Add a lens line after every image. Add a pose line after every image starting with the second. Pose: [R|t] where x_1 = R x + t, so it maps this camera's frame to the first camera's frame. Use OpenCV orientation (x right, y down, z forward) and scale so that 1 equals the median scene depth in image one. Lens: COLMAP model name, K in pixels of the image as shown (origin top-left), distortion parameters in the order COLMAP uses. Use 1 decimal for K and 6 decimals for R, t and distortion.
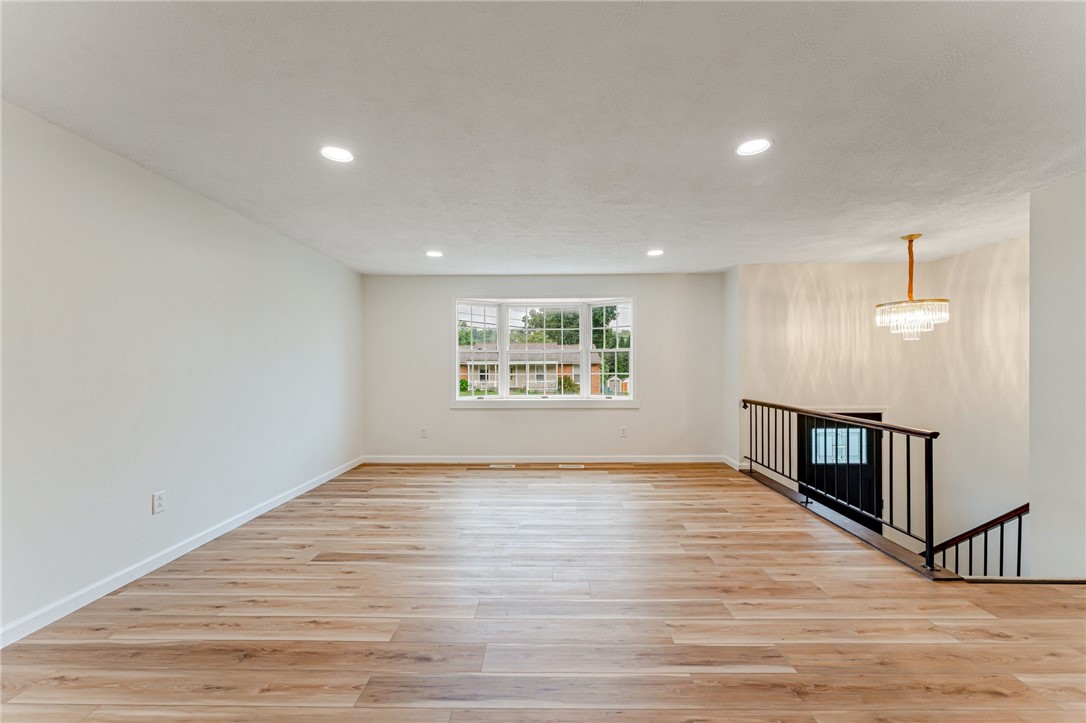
lens RADIAL K [[435.4, 0, 542.6], [0, 435.4, 363.9], [0, 0, 1]] dist [0.000247, 0.000564]
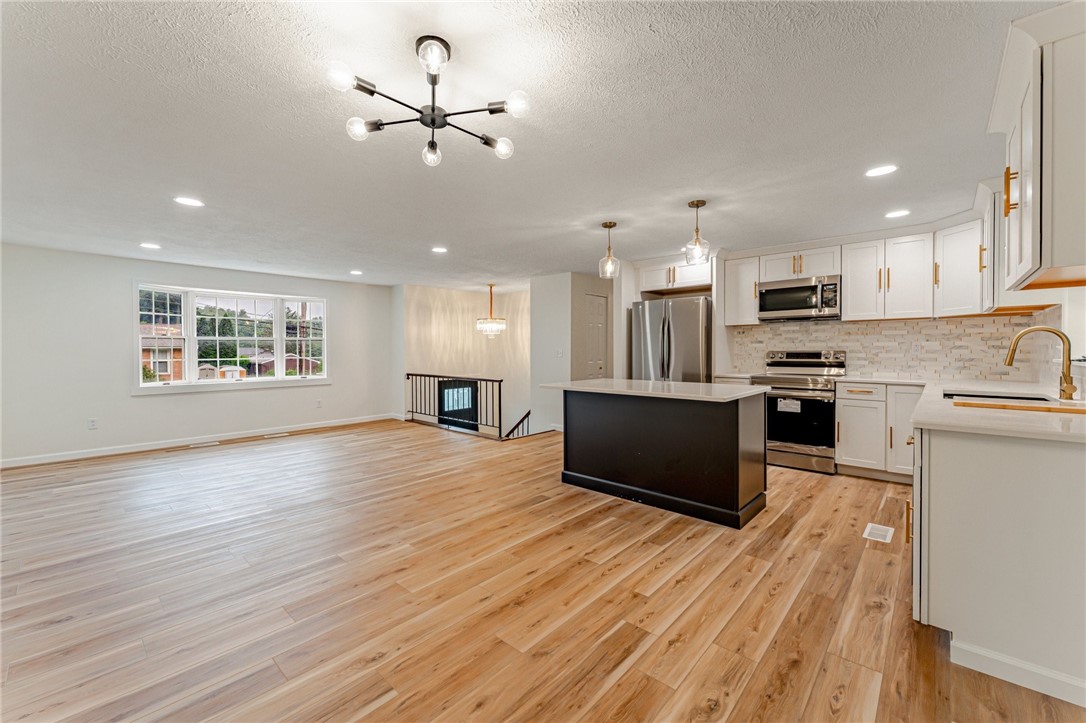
lens RADIAL K [[435.4, 0, 542.5], [0, 435.4, 360.3], [0, 0, 1]] dist [0.000247, 0.000564]
pose [[0.668303, -0.017843, 0.743675, -0.435156], [-0.002459, 0.999654, 0.026194, -0.006844], [-0.743885, -0.019334, 0.668028, -0.455327]]
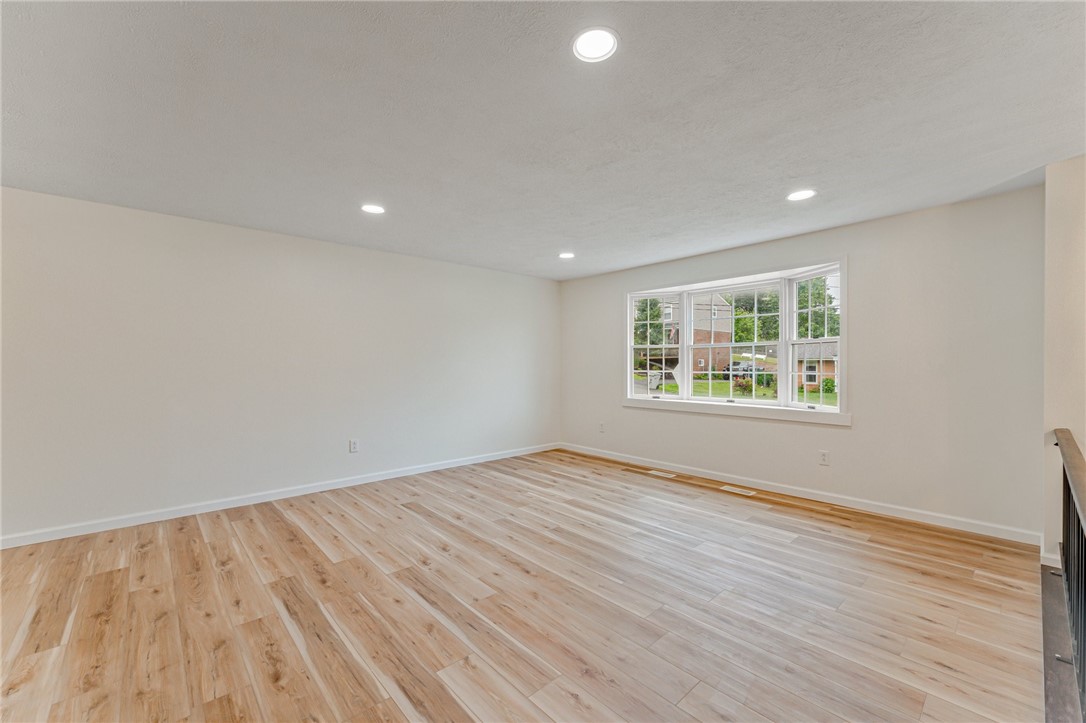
lens RADIAL K [[435.4, 0, 539.1], [0, 435.4, 368.1], [0, 0, 1]] dist [0.000247, 0.000564]
pose [[0.676622, 0.009176, -0.736274, 0.520055], [0.004550, 0.999851, 0.016643, -0.001035], [0.736317, -0.014611, 0.676479, 0.262135]]
